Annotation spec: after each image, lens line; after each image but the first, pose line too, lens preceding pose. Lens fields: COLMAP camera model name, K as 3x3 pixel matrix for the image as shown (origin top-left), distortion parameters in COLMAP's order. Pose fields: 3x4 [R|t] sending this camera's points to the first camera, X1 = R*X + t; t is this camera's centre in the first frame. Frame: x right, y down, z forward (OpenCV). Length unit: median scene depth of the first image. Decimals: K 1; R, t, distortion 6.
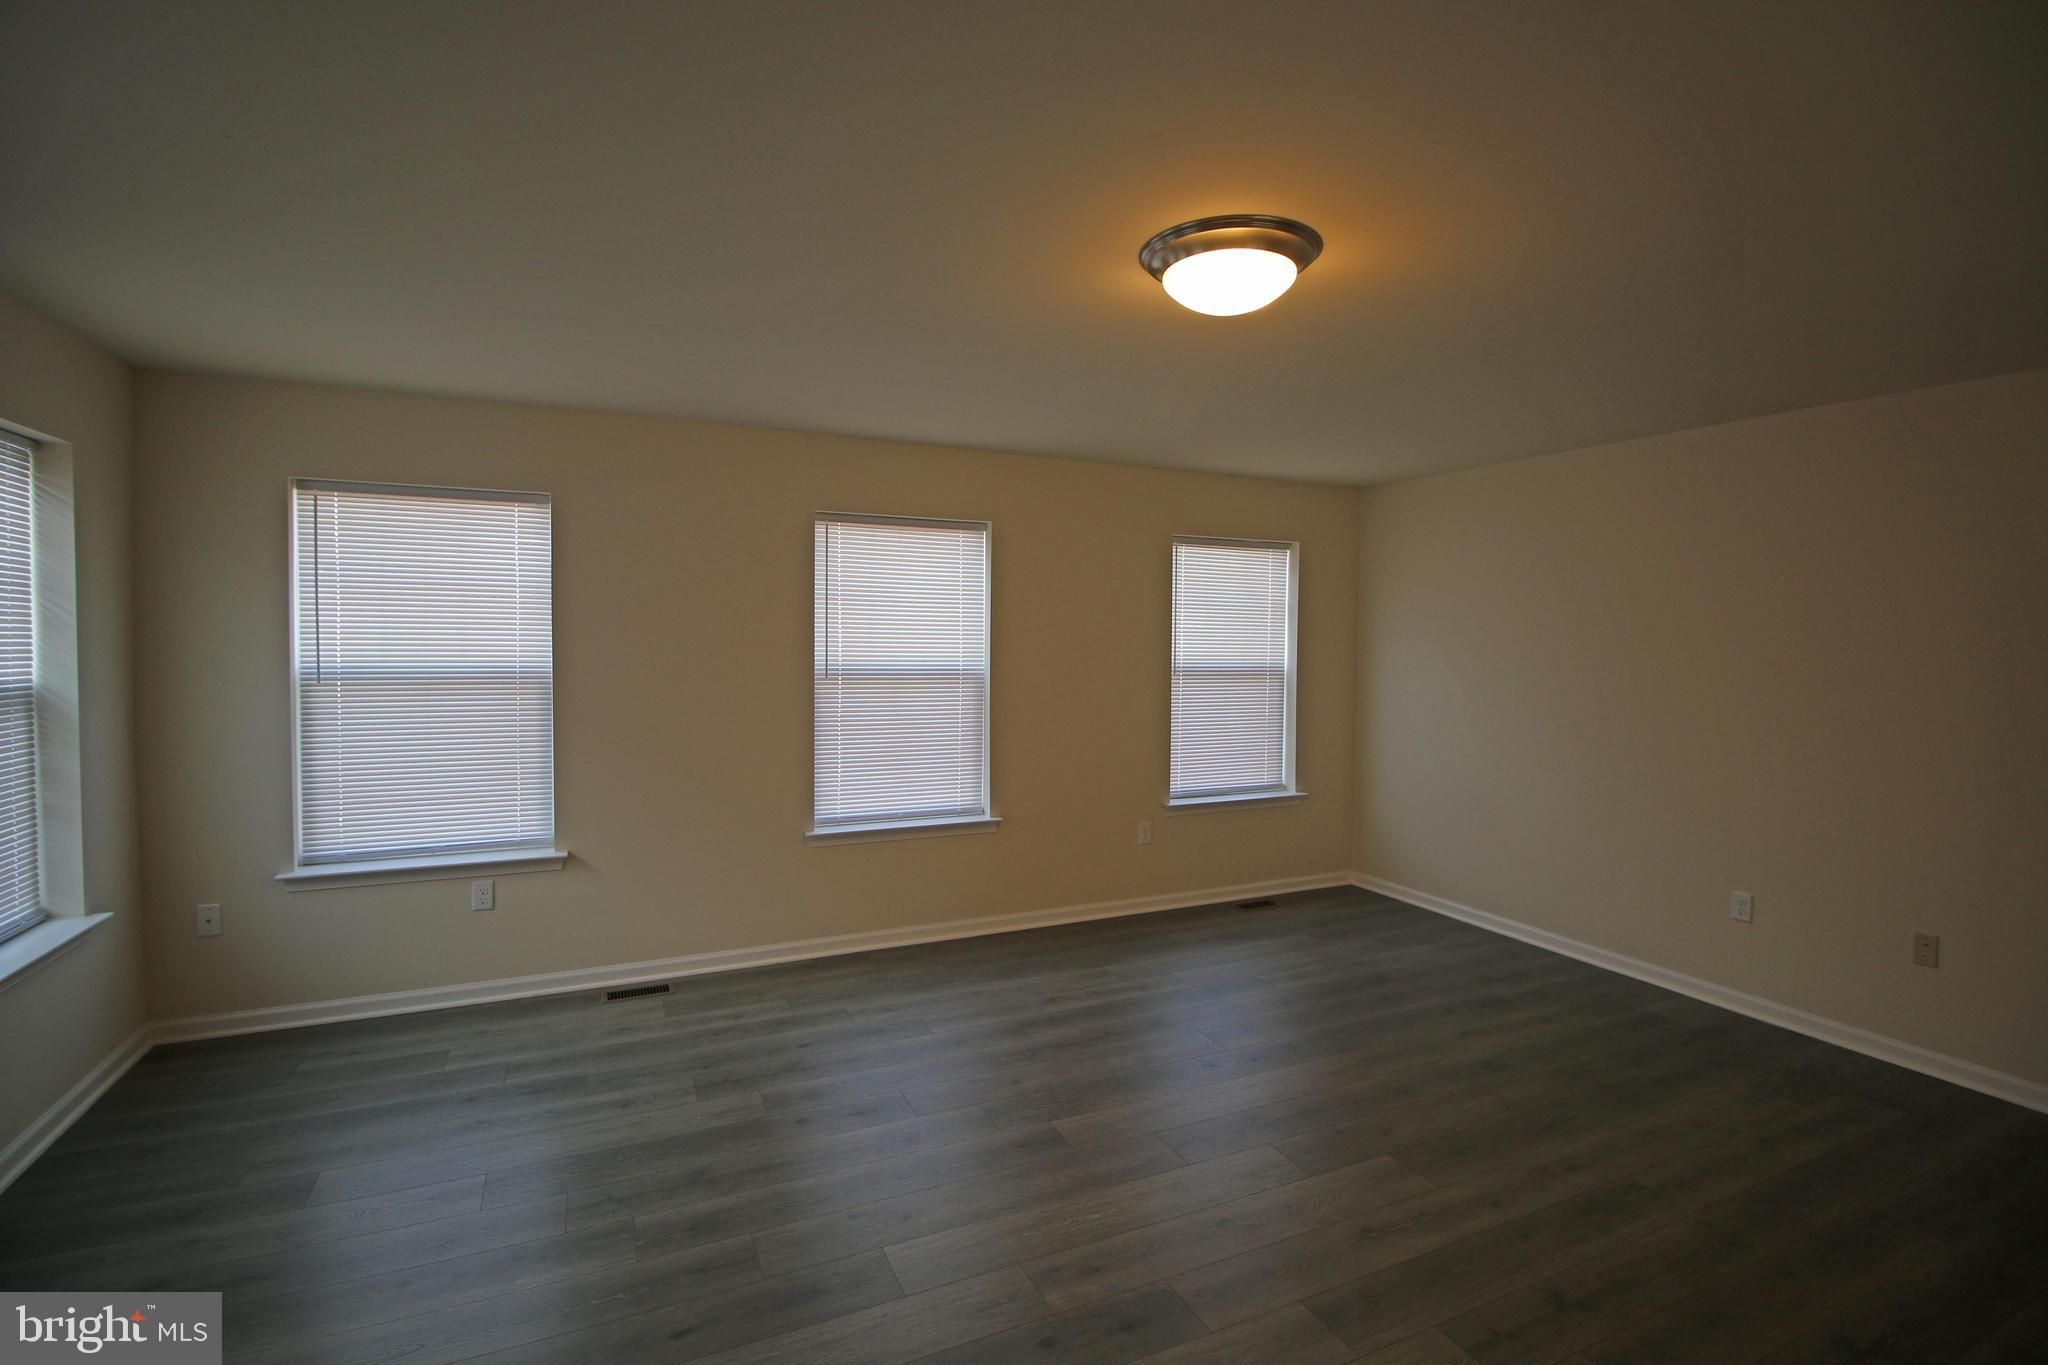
lens RADIAL K [[934.2, 0, 1024.0], [0, 934.2, 682.5], [0, 0, 1]] dist [0.001632, 0.000037]
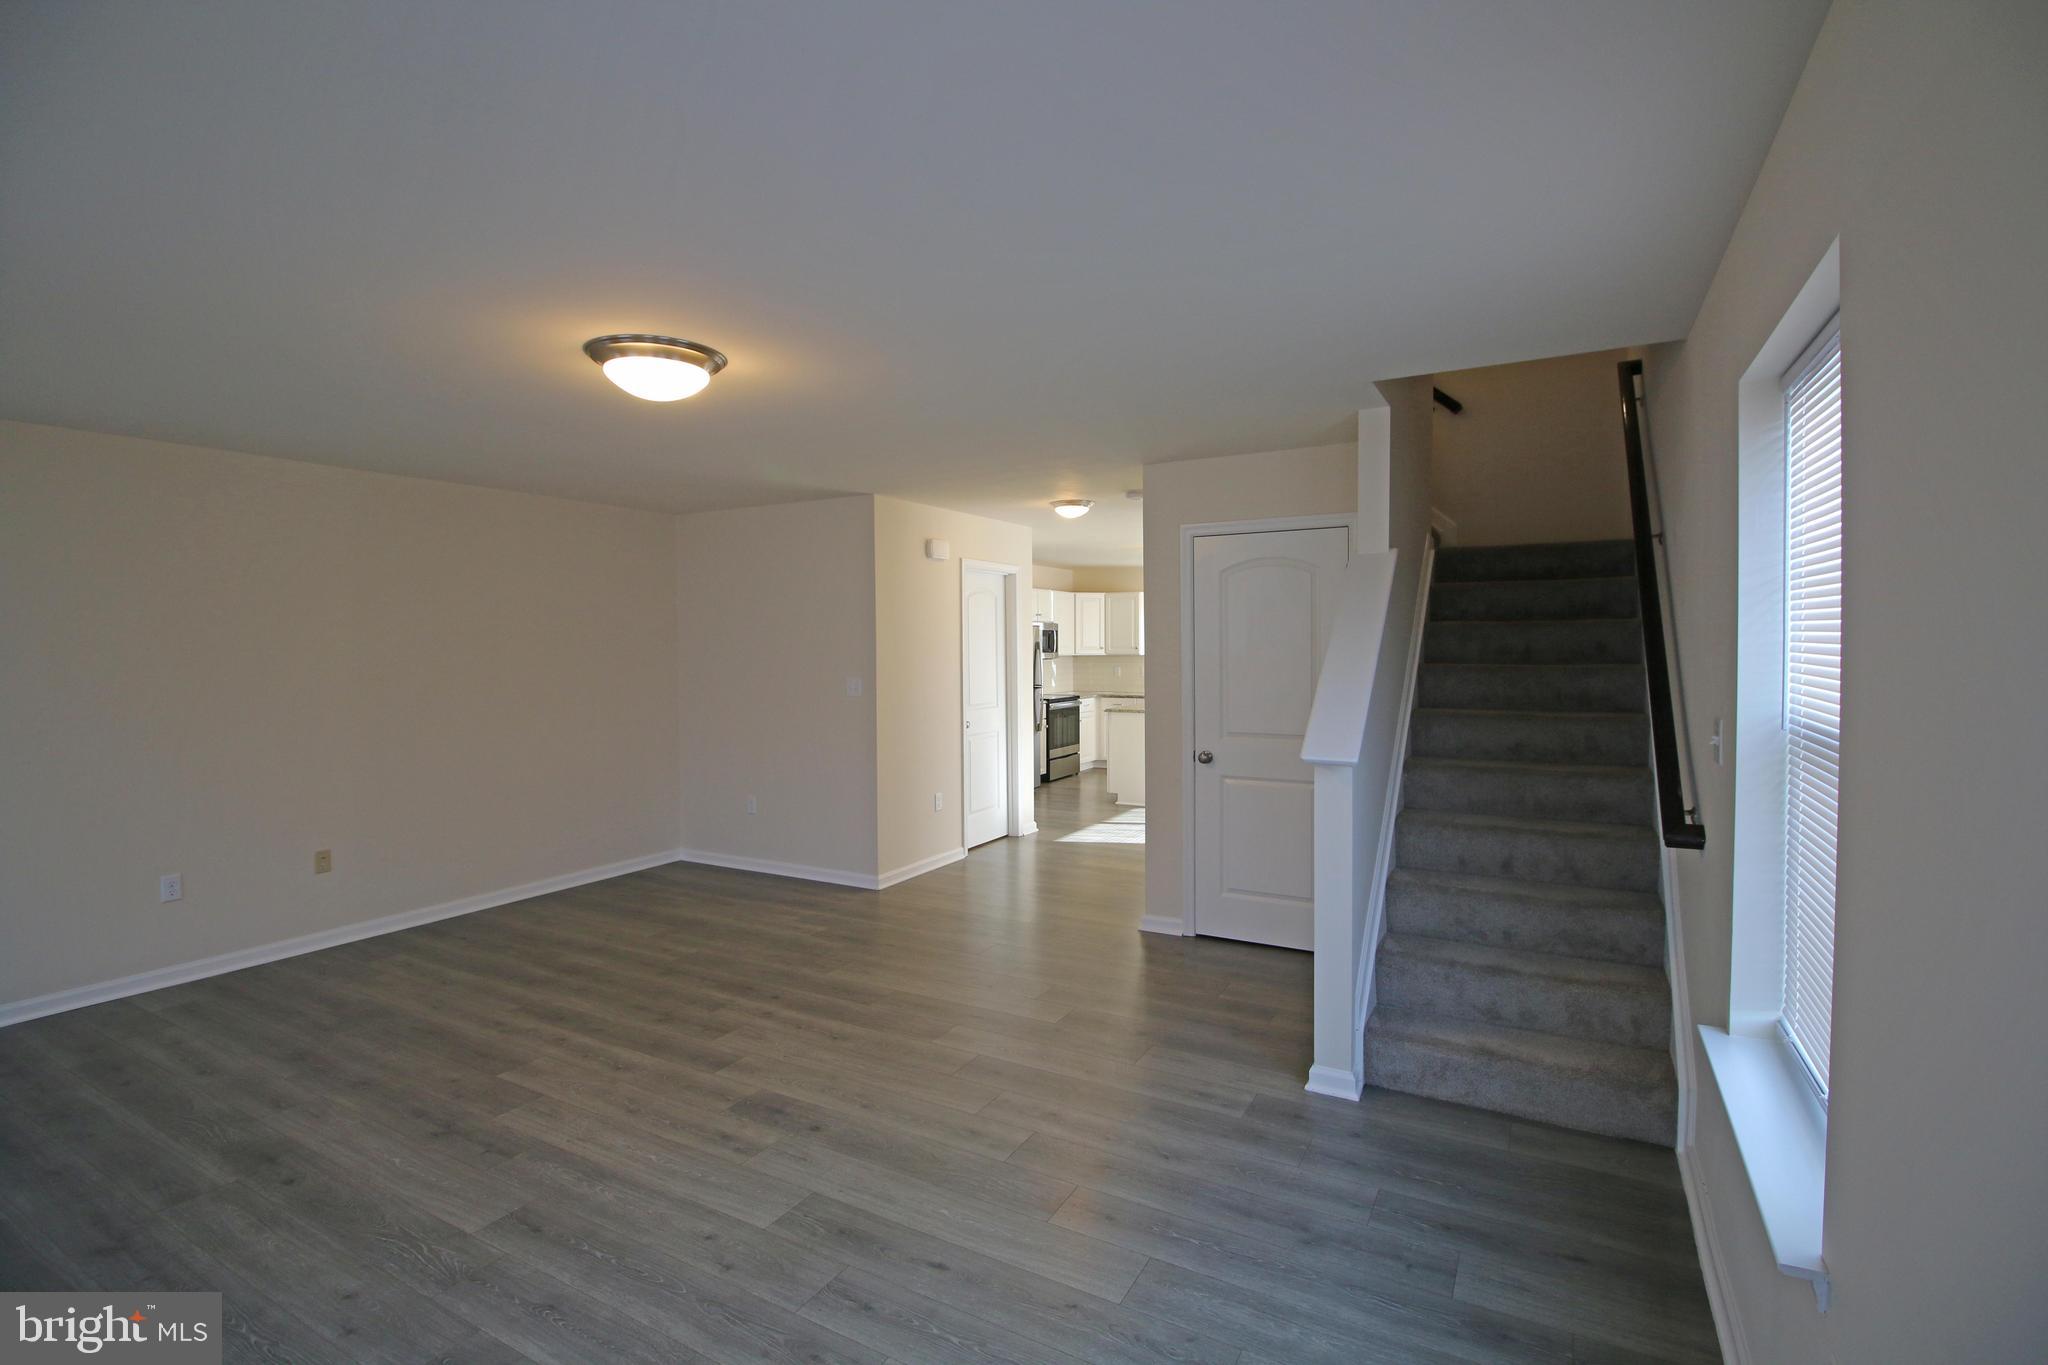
lens RADIAL K [[934.2, 0, 1024.0], [0, 934.2, 682.5], [0, 0, 1]] dist [0.001632, 0.000037]
pose [[-0.582334, -0.035496, 0.812174, -1.078314], [0.037951, 0.996770, 0.070774, -0.062780], [-0.812063, 0.072037, -0.579106, 1.246389]]
